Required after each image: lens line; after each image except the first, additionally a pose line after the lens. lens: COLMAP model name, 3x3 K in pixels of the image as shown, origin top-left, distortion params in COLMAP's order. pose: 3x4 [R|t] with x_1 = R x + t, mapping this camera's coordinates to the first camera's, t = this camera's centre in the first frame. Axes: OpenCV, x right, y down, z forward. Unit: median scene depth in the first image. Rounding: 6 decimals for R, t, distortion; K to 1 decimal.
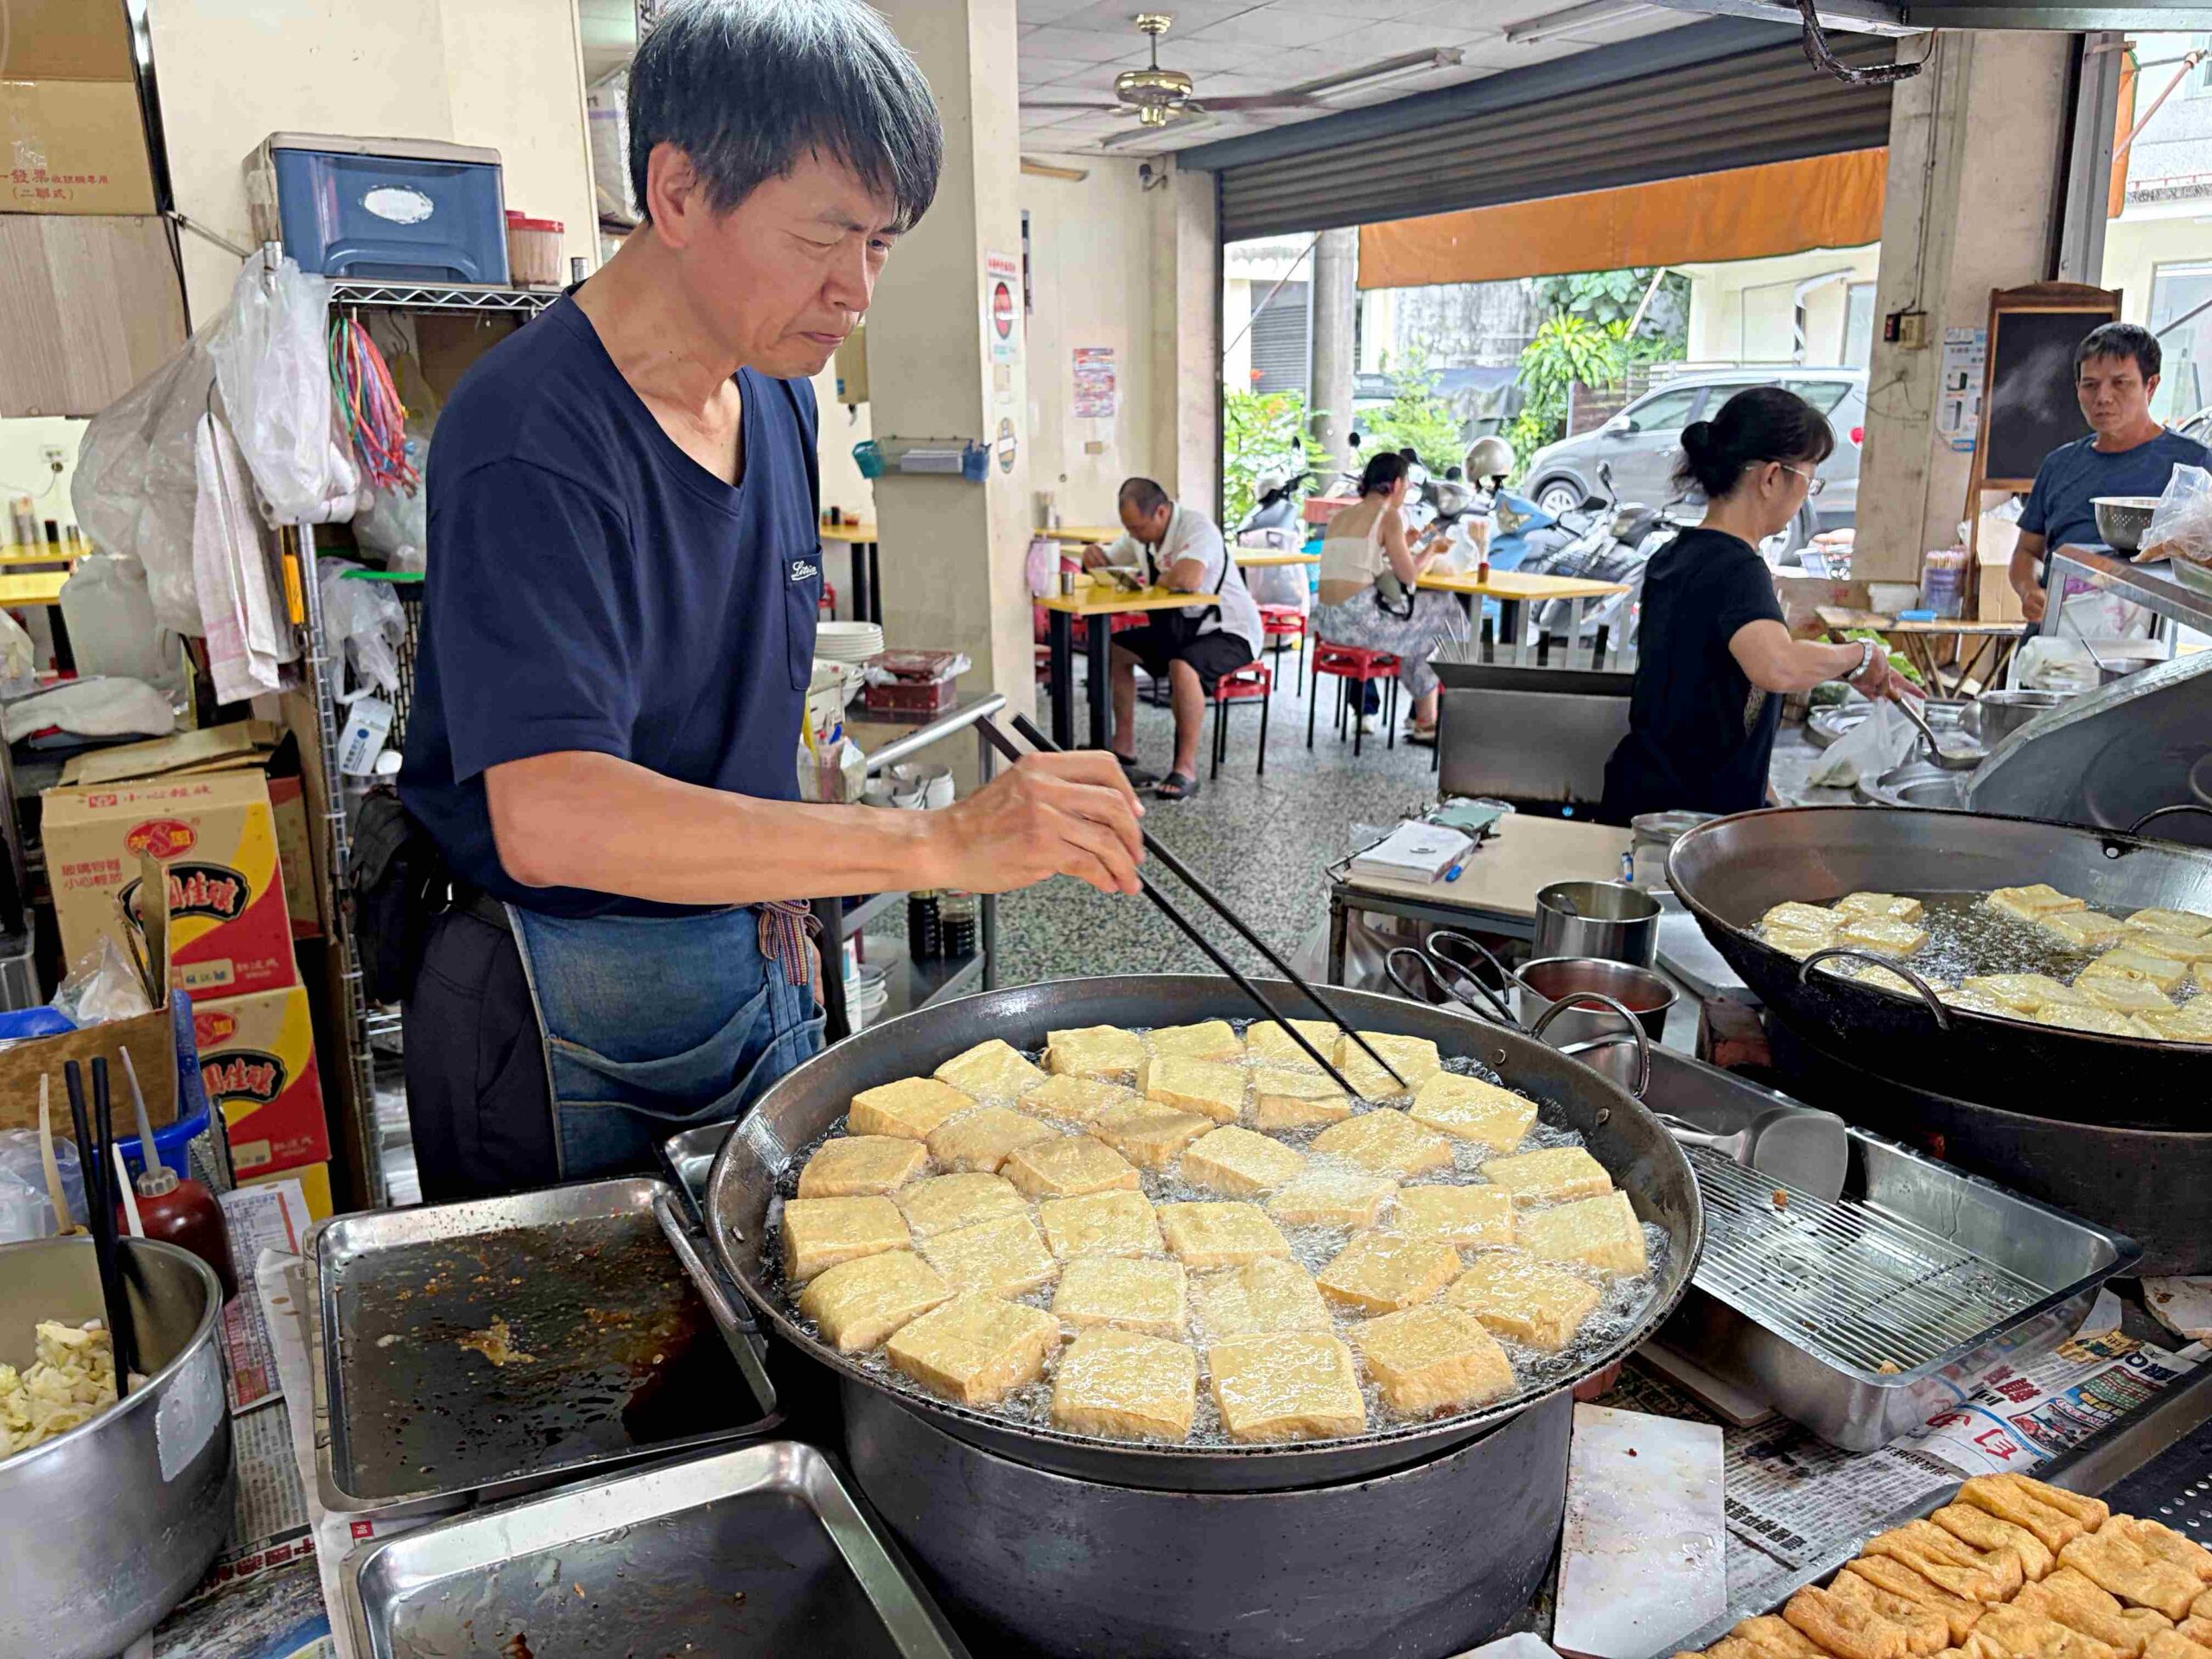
lens RADIAL K [[1681.7, 0, 1113.2], [0, 1681.7, 852.2], [0, 0, 1]] dist [0.041958, -0.051883]
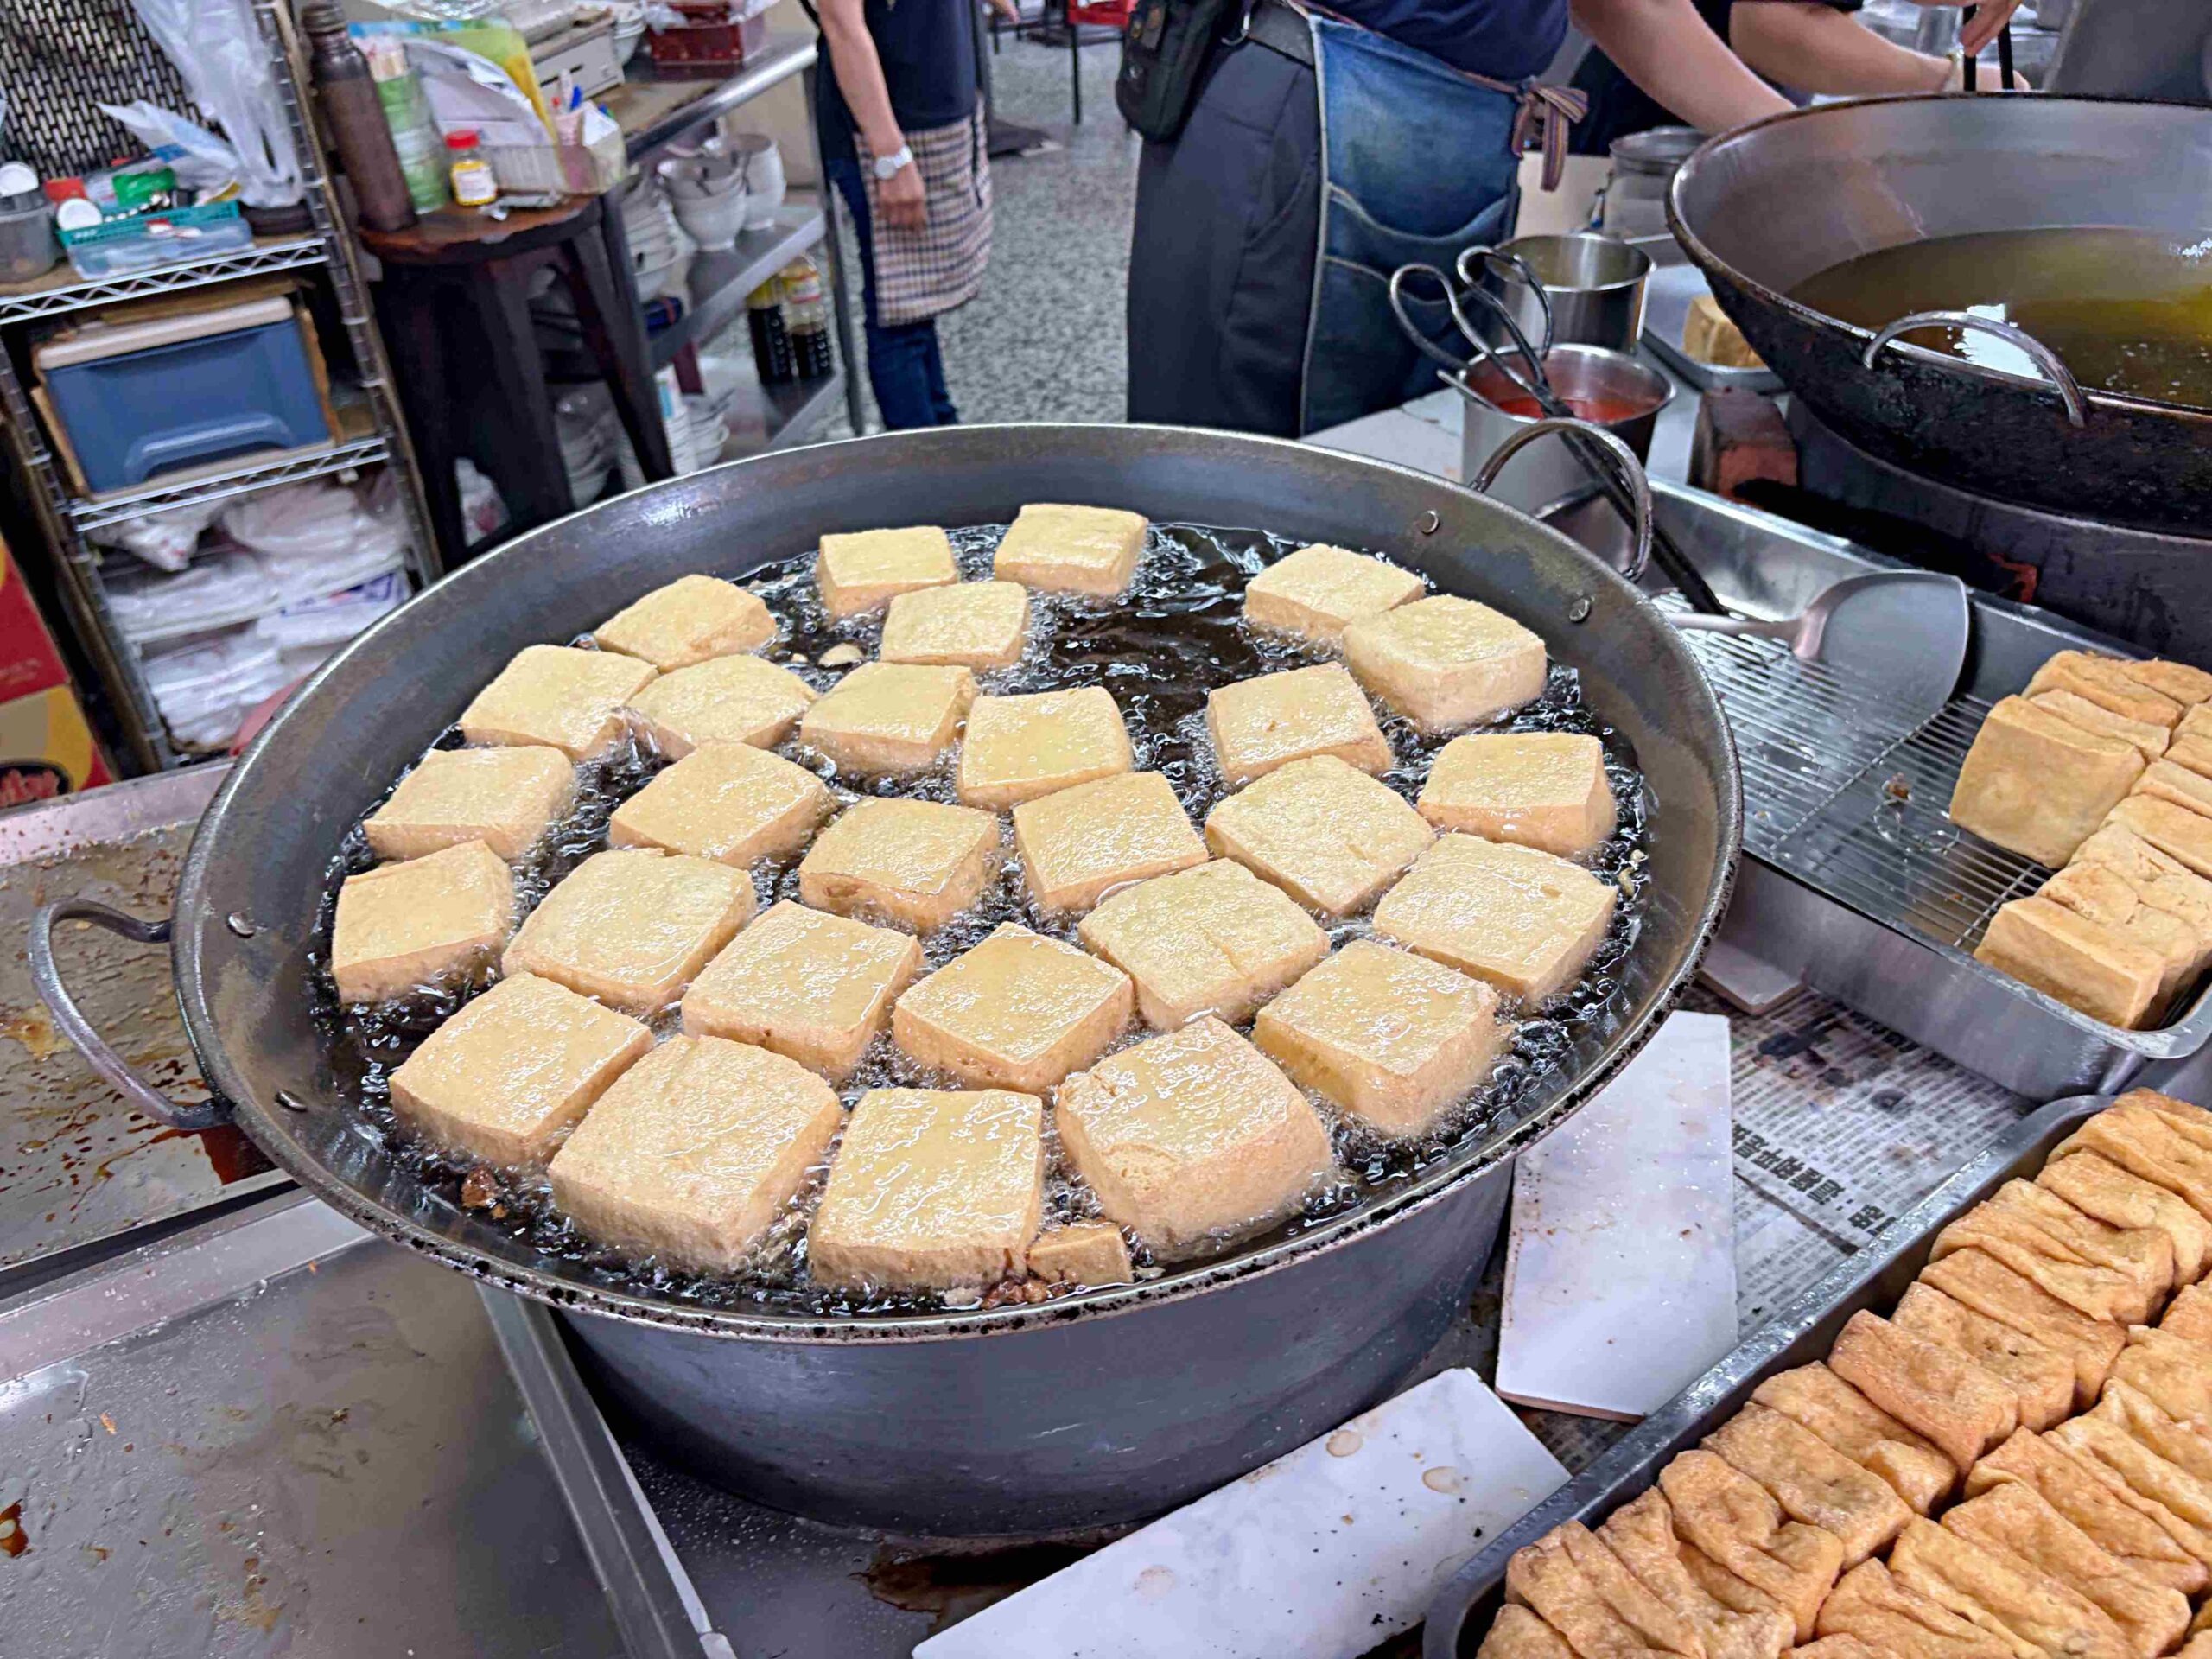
lens RADIAL K [[1681.7, 0, 1094.4], [0, 1681.7, 845.7], [0, 0, 1]] dist [0.041958, -0.051883]
pose [[0.997213, -0.074170, 0.008119, 0.038918], [0.066871, 0.936698, 0.343694, -0.000147], [-0.033097, -0.342193, 0.939047, 0.156676]]
